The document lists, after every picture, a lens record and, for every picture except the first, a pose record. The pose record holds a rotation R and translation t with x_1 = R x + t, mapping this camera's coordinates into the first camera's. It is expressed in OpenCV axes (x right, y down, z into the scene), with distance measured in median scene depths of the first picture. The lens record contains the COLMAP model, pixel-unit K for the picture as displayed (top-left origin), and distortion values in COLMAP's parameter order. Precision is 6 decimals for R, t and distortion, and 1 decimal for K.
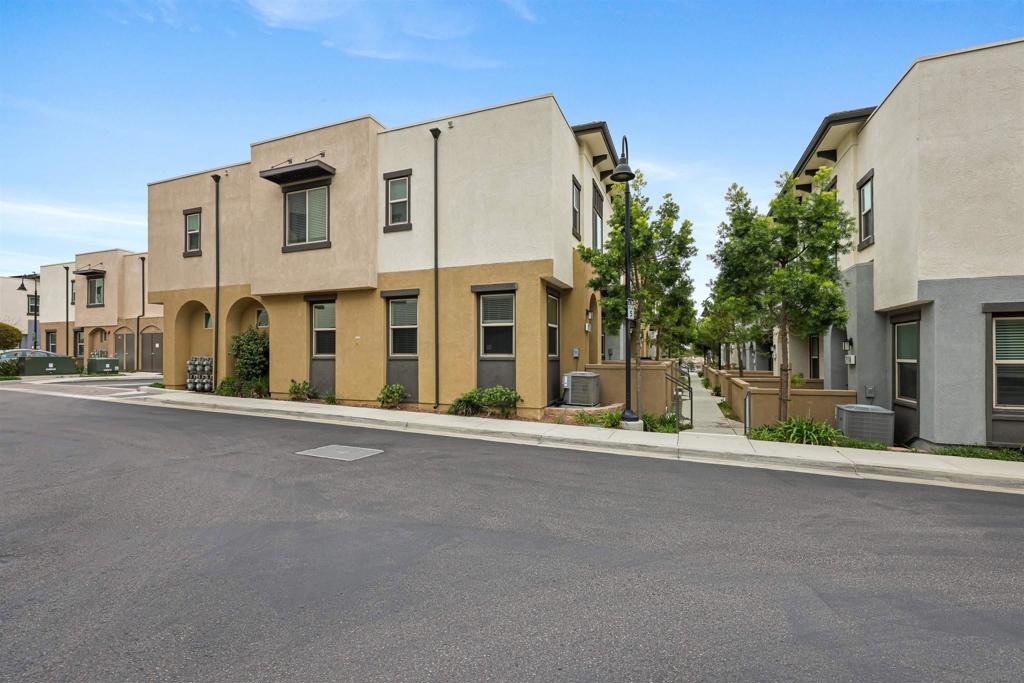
lens RADIAL K [[426.0, 0, 512.0], [0, 426.0, 341.5], [0, 0, 1]] dist [-0.000017, -0.000015]
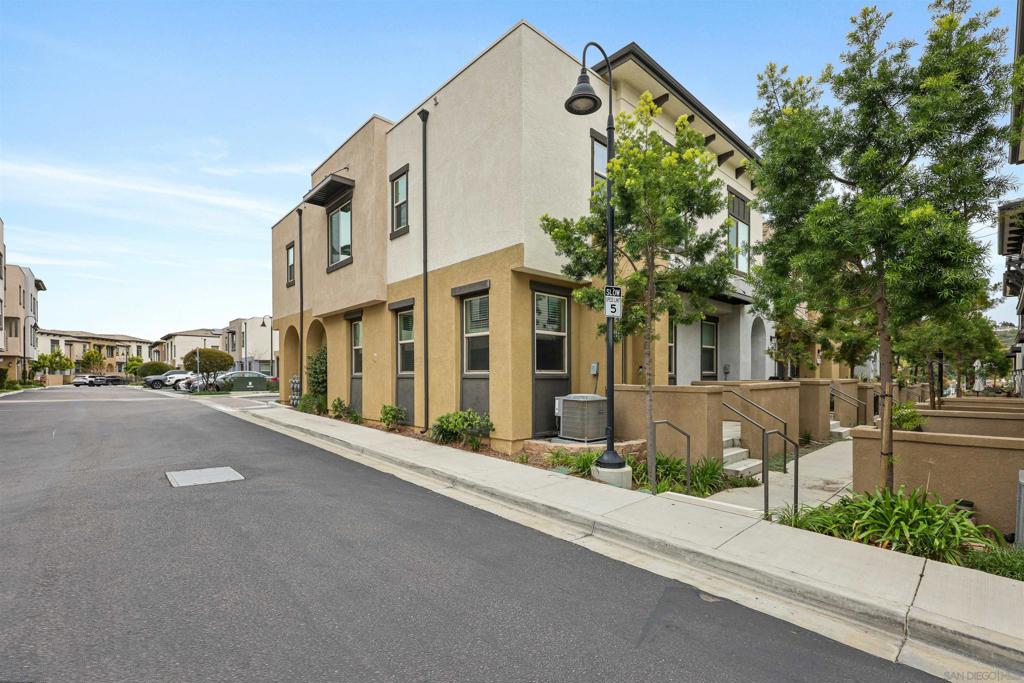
lens RADIAL K [[445.5, 0, 514.5], [0, 445.5, 369.9], [0, 0, 1]] dist [-0.001201, -0.000190]
pose [[0.907631, -0.007280, -0.419706, 0.376871], [0.014410, 0.999801, 0.013822, 0.016978], [0.419521, -0.018593, 0.907555, 0.256170]]
